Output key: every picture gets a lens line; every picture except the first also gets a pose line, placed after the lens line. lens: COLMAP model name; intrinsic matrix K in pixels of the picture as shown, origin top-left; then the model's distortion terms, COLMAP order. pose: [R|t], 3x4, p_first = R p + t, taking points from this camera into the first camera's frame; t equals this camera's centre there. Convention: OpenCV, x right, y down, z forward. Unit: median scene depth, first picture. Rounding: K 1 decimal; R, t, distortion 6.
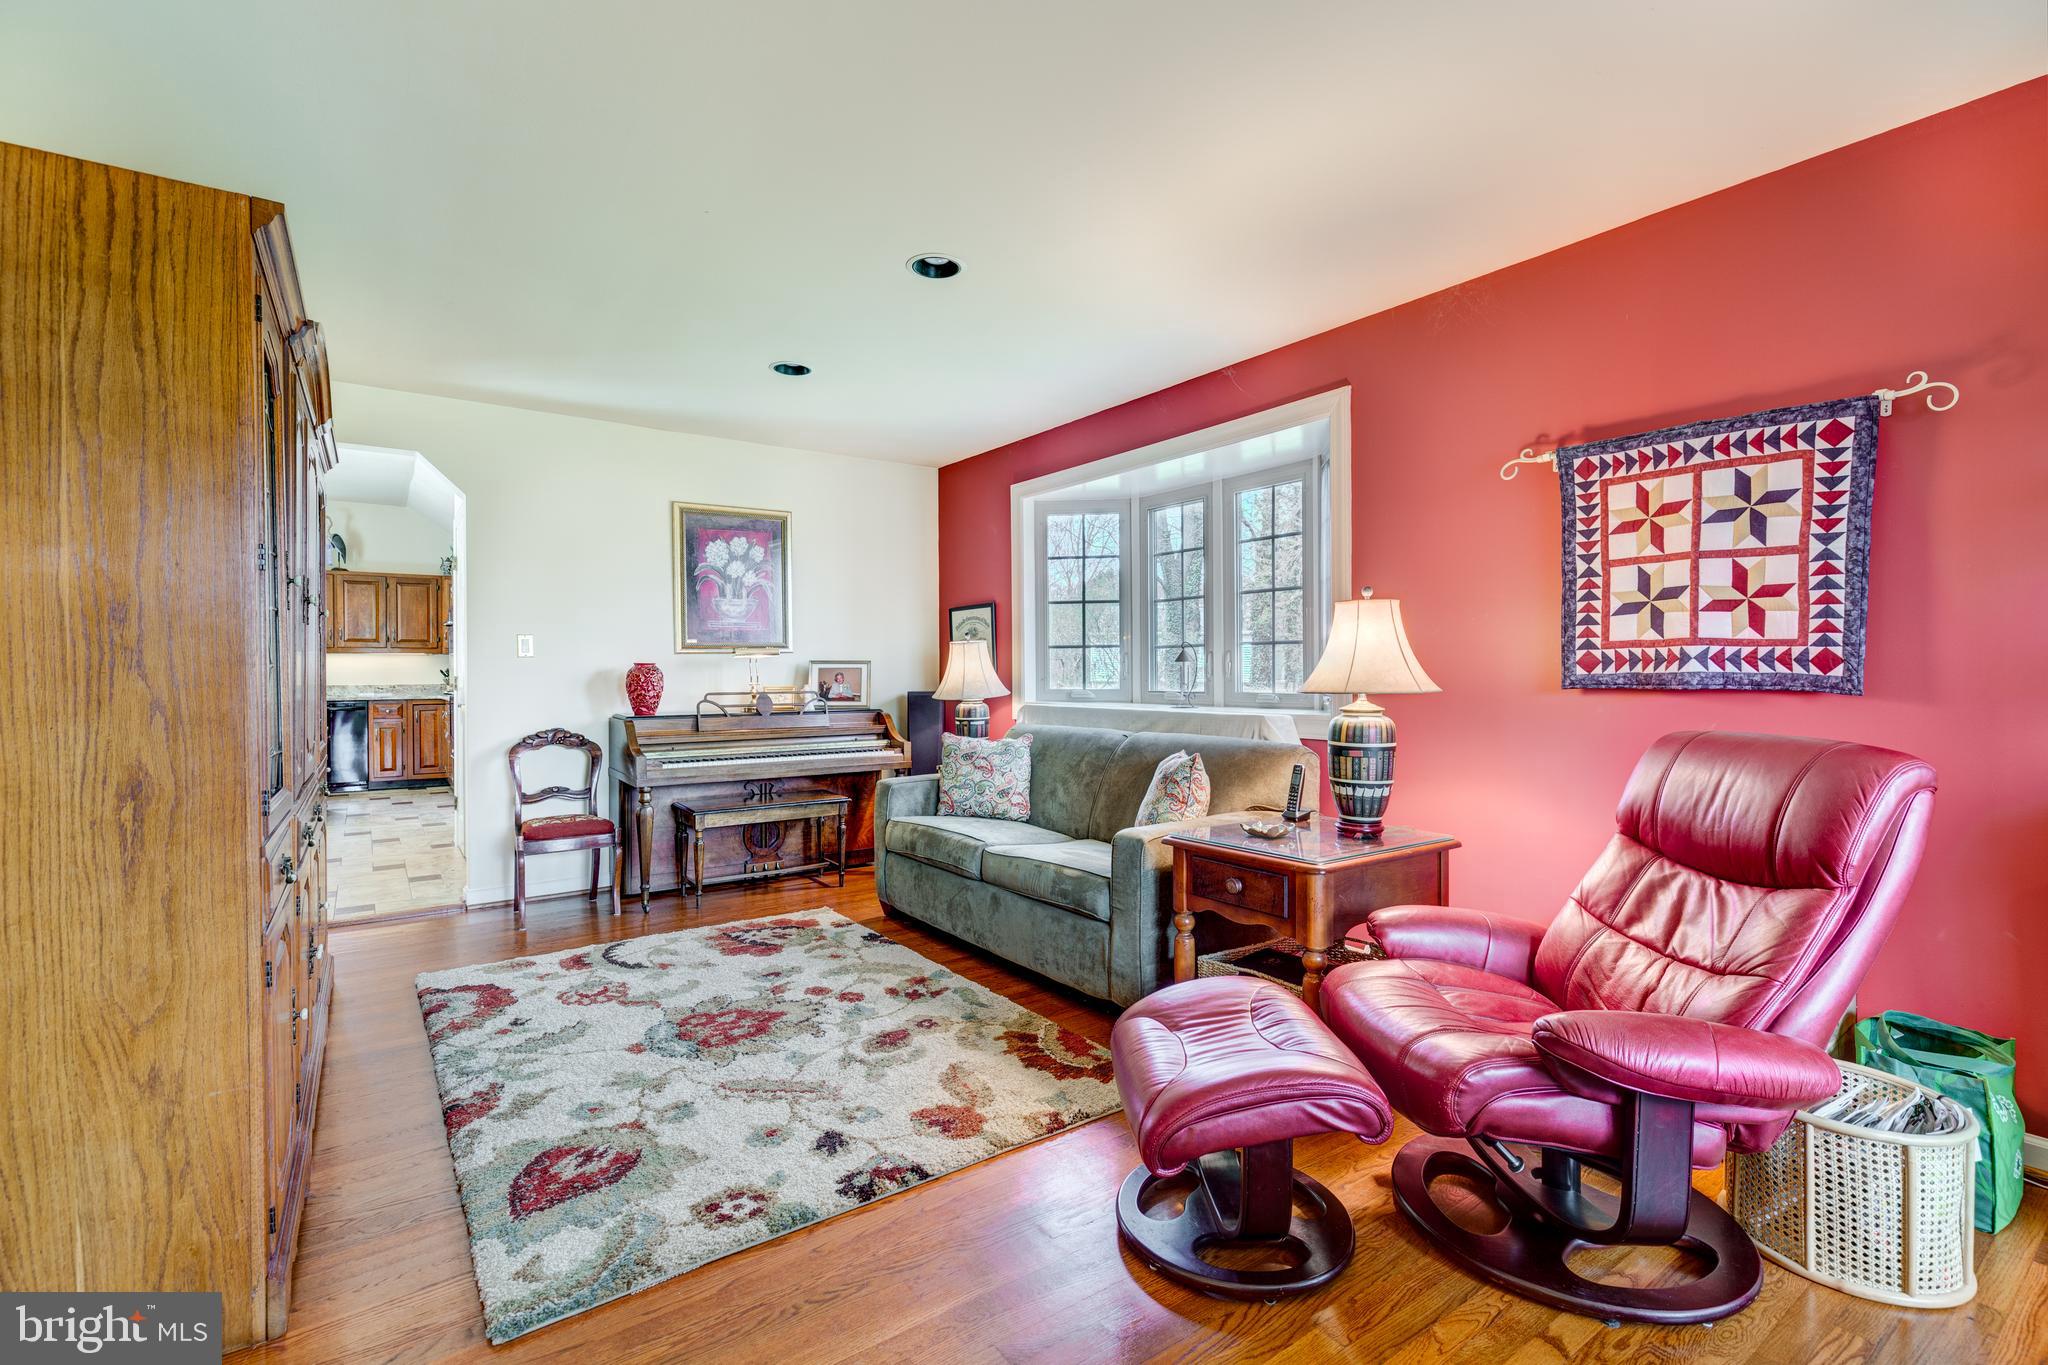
lens RADIAL K [[924.7, 0, 1021.0], [0, 924.7, 675.8], [0, 0, 1]] dist [0.001929, 0.000160]
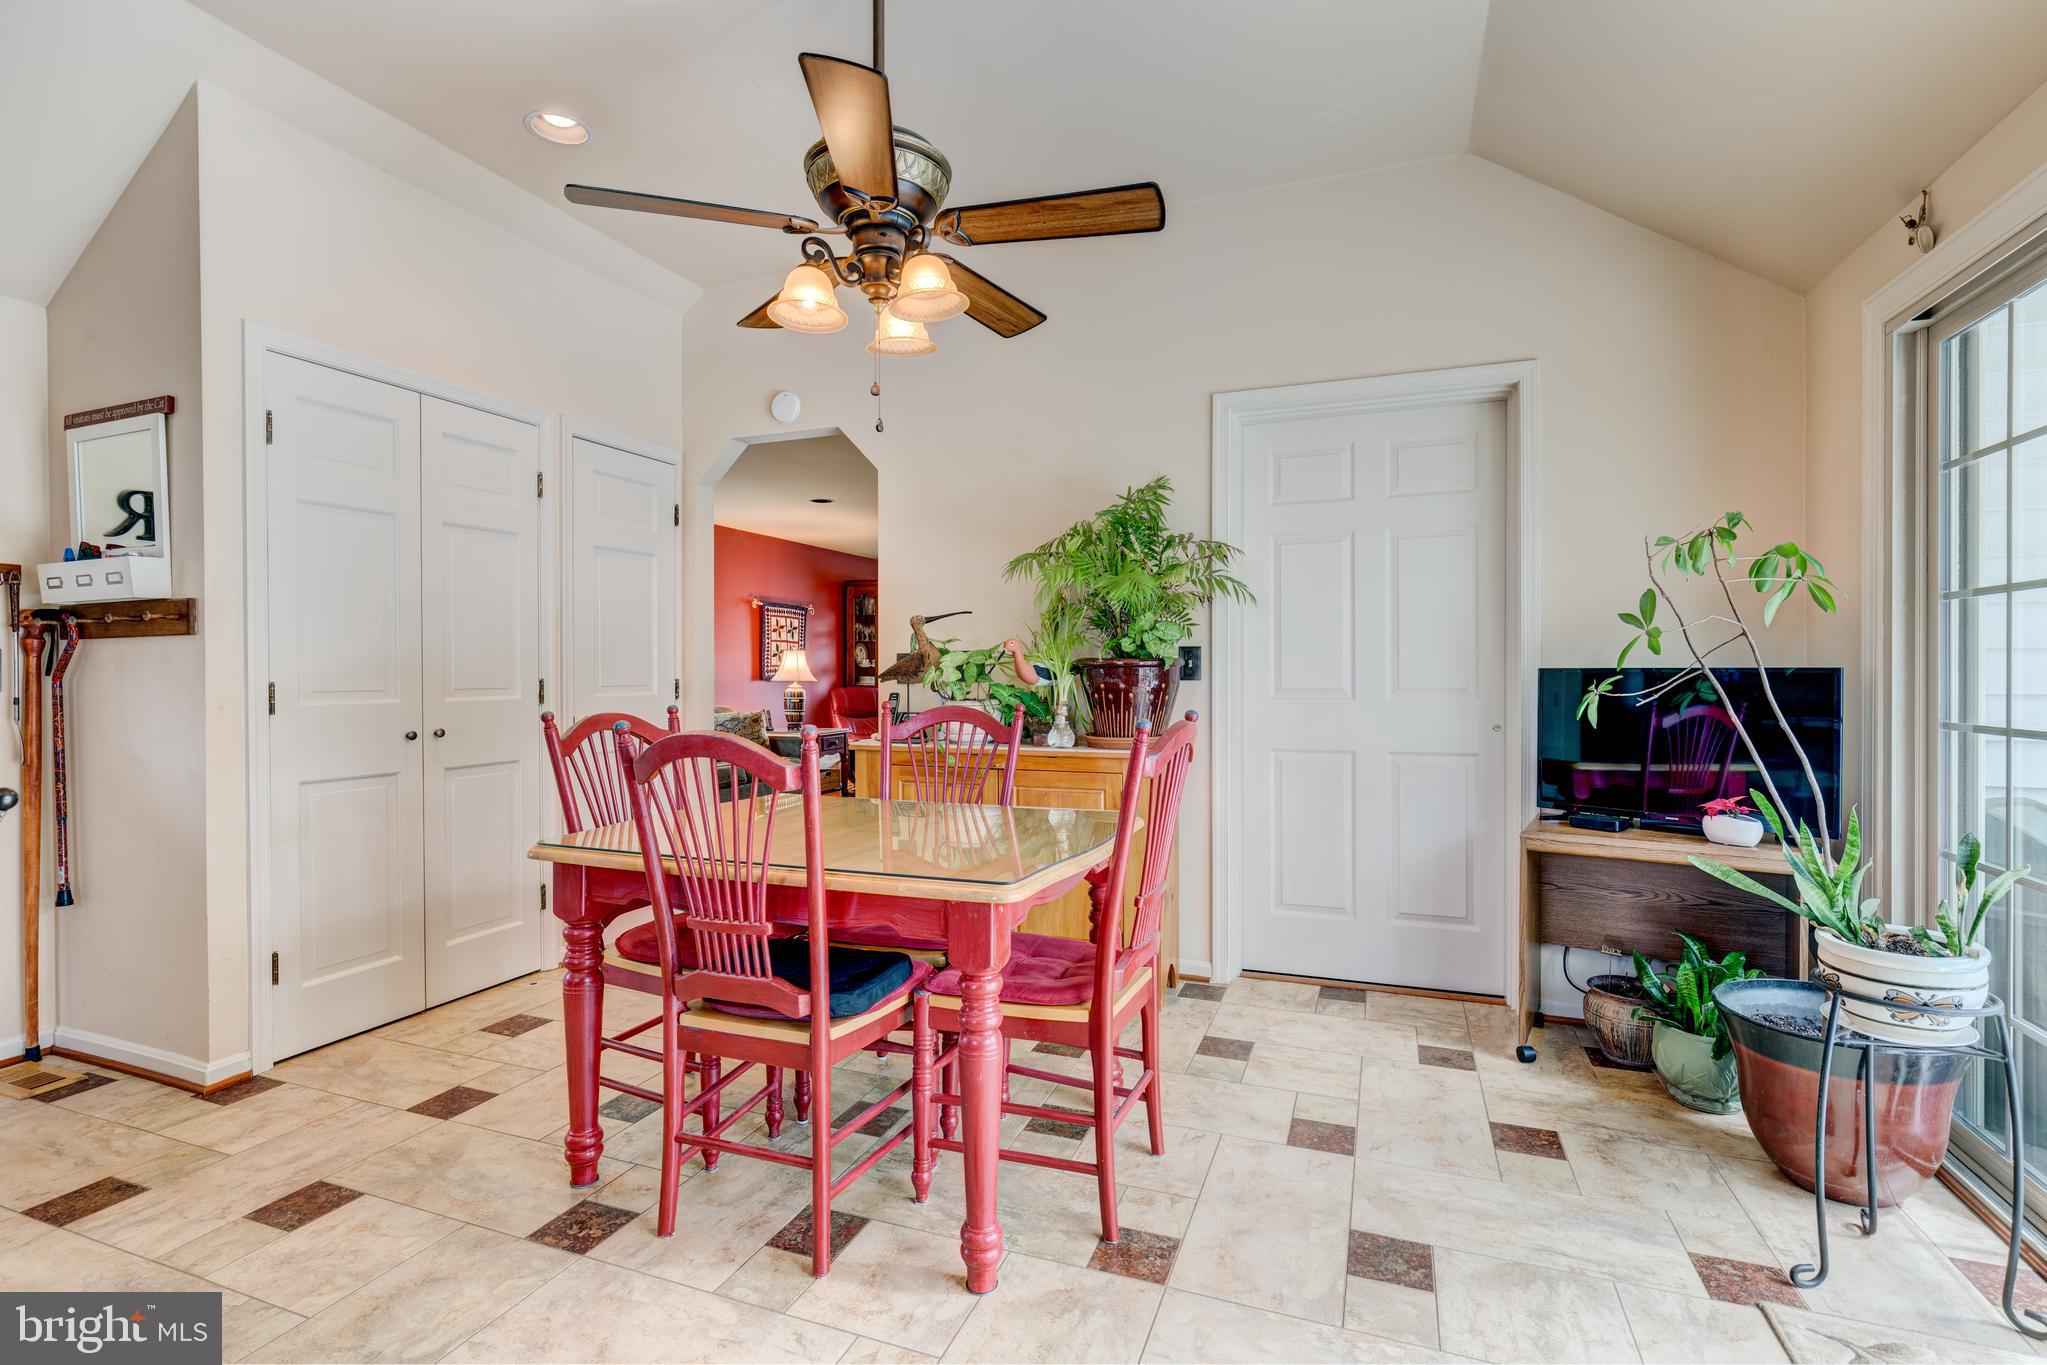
lens RADIAL K [[941.8, 0, 1026.7], [0, 941.8, 678.6], [0, 0, 1]] dist [-0.001965, -0.000505]
pose [[-0.551036, 0.000040, 0.834481, -2.600180], [0.009063, 0.999941, 0.005936, -0.000965], [-0.834432, 0.010834, -0.551004, 2.068611]]
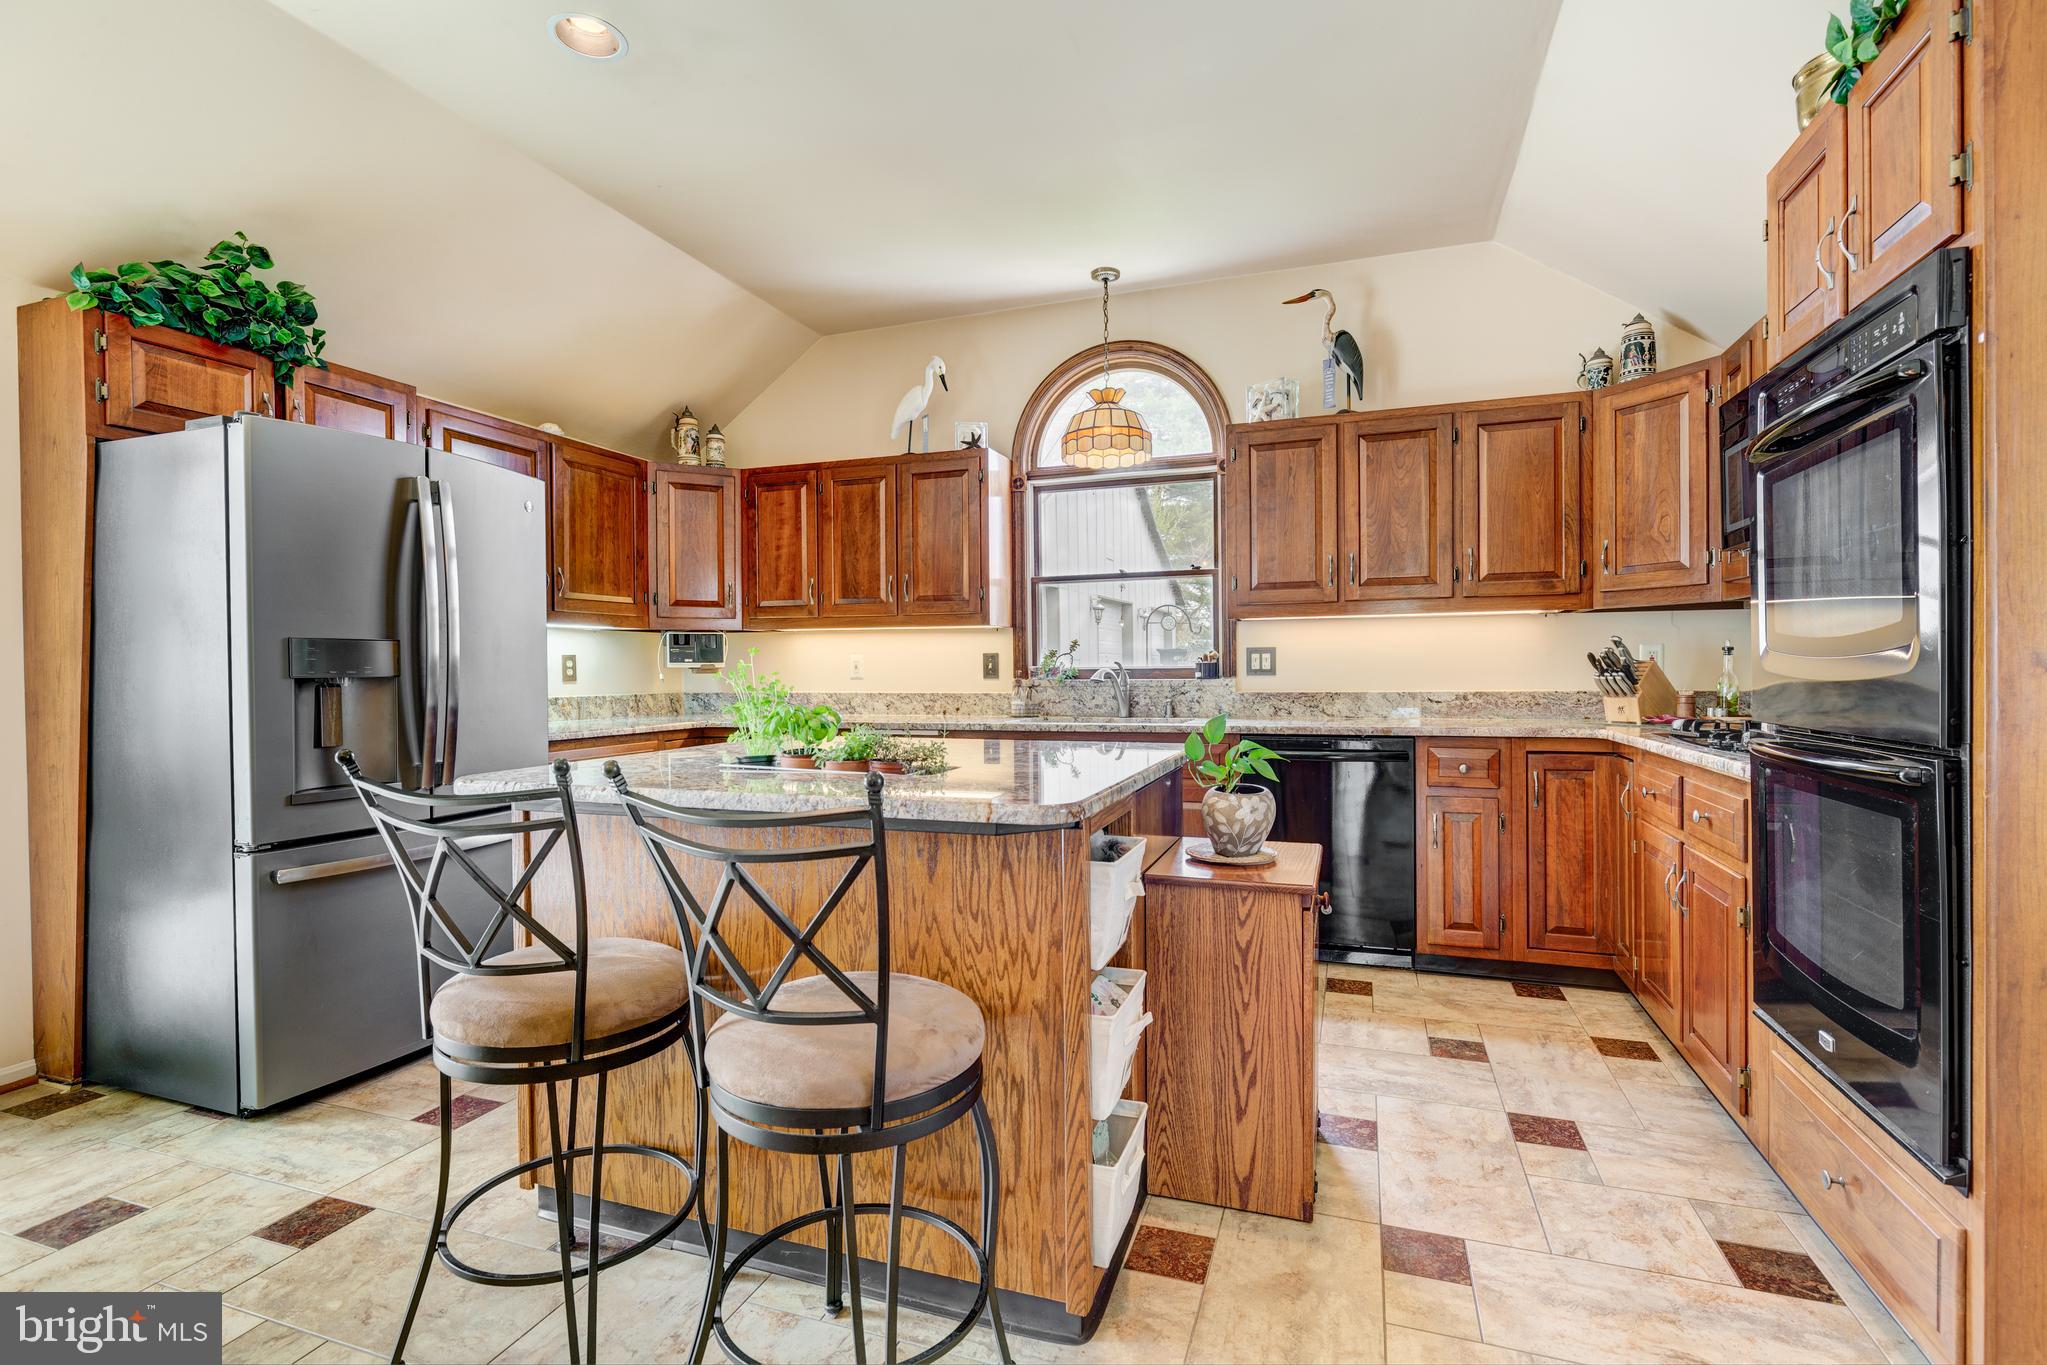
lens RADIAL K [[941.8, 0, 1026.7], [0, 941.8, 678.6], [0, 0, 1]] dist [-0.001965, -0.000505]
pose [[0.575843, 0.008683, -0.817514, -1.557651], [0.003615, 0.999907, 0.013167, -0.007451], [0.817552, -0.010538, 0.575758, 2.096135]]
